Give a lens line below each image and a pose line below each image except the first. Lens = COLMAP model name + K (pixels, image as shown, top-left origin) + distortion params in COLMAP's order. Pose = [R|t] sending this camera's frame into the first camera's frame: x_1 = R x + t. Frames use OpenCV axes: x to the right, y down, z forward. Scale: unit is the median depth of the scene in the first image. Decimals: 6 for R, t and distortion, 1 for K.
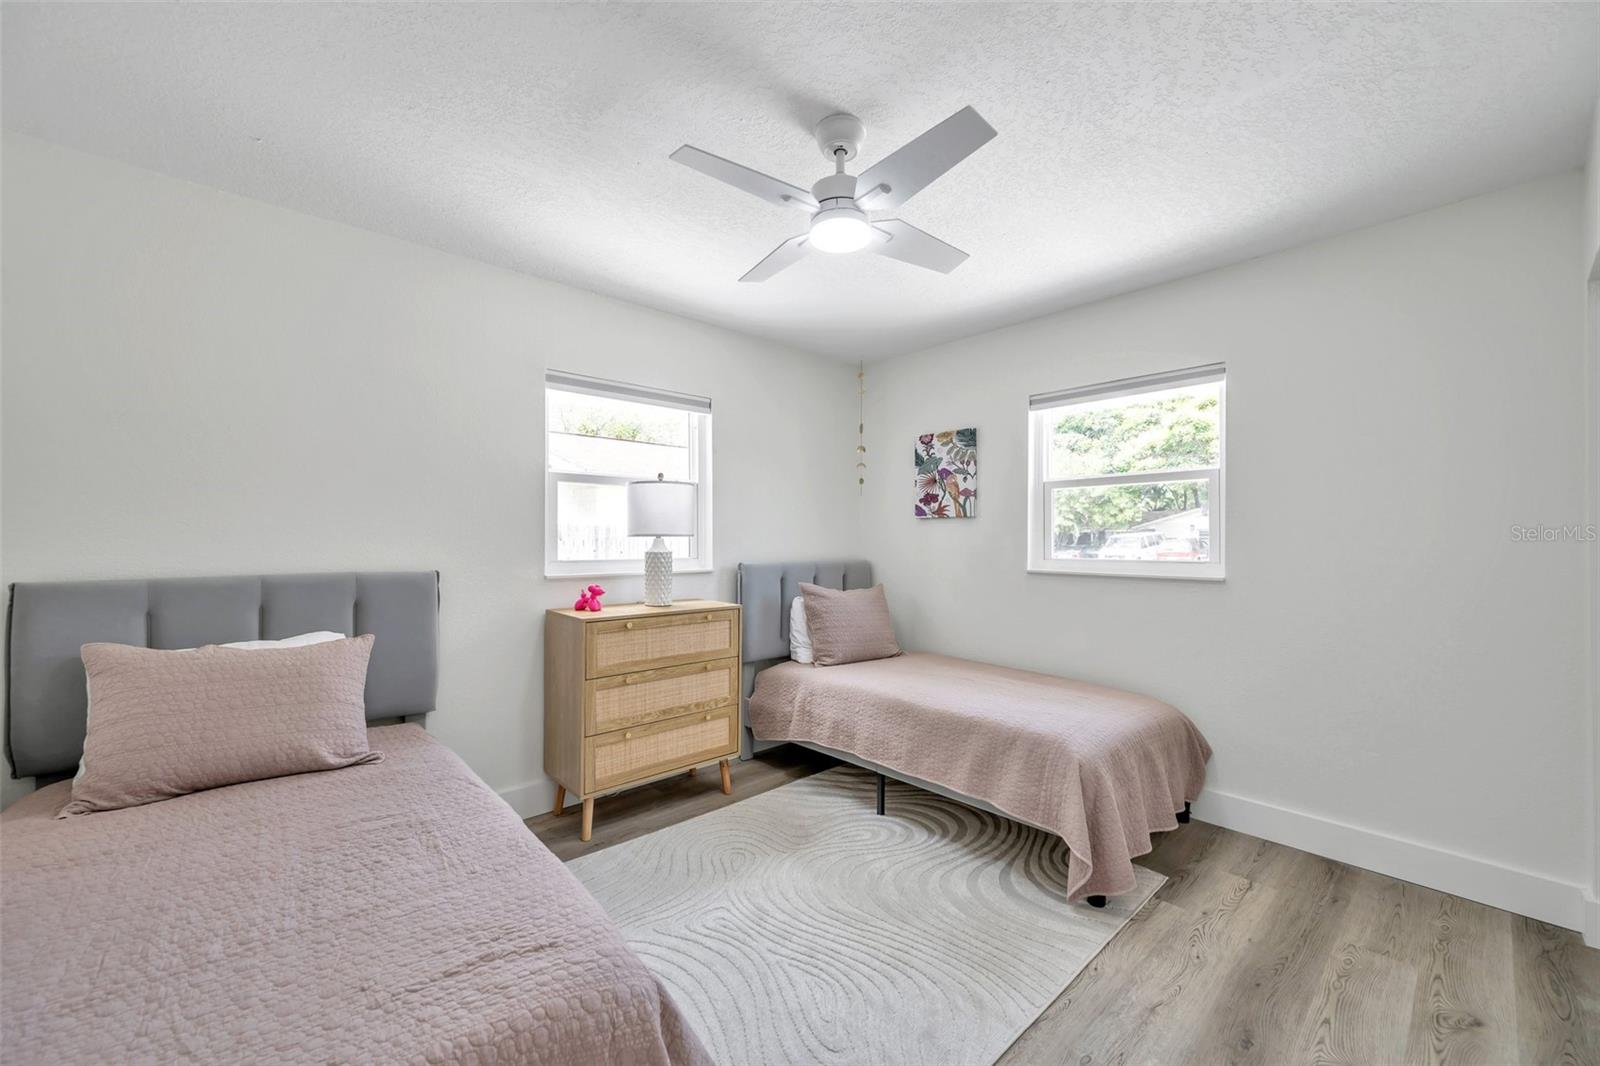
lens RADIAL K [[629.3, 0, 801.0], [0, 629.3, 533.3], [0, 0, 1]] dist [0.013944, -0.000541]
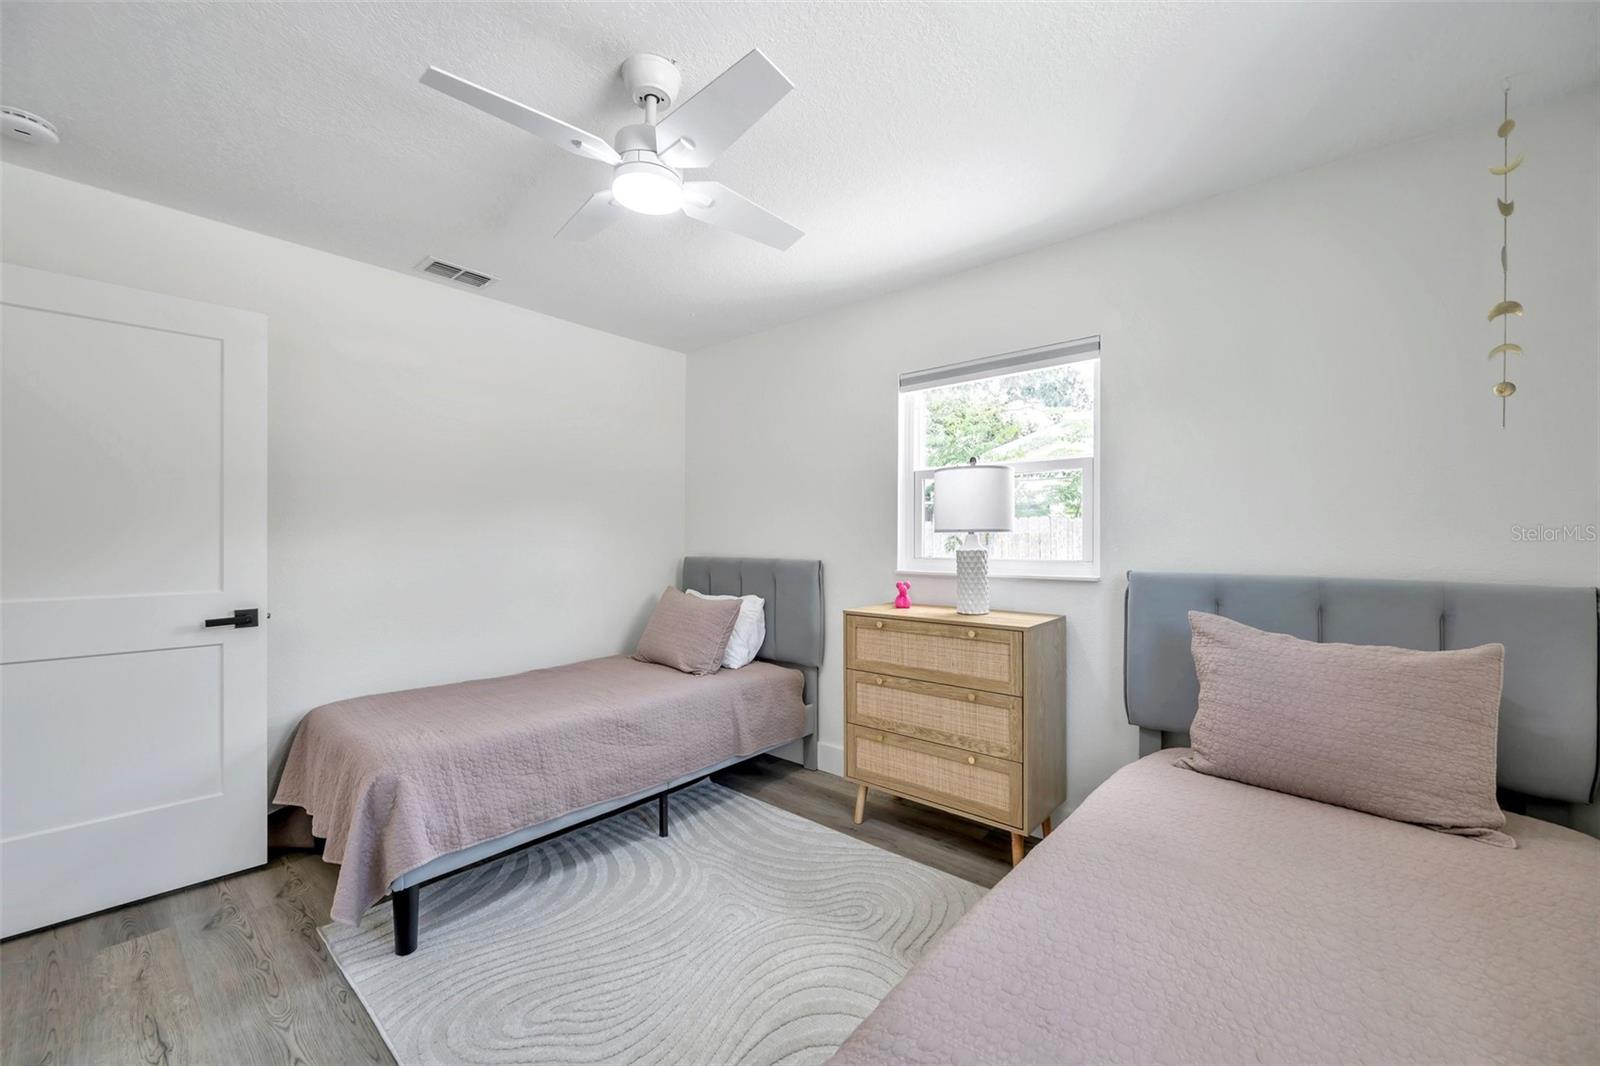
lens RADIAL K [[637.6, 0, 794.5], [0, 637.6, 540.3], [0, 0, 1]] dist [-0.000327, -0.000093]
pose [[0.116863, -0.003903, -0.993140, 0.633547], [0.007539, 0.999967, -0.003043, 0.017525], [0.993119, -0.007131, 0.116889, 0.701937]]
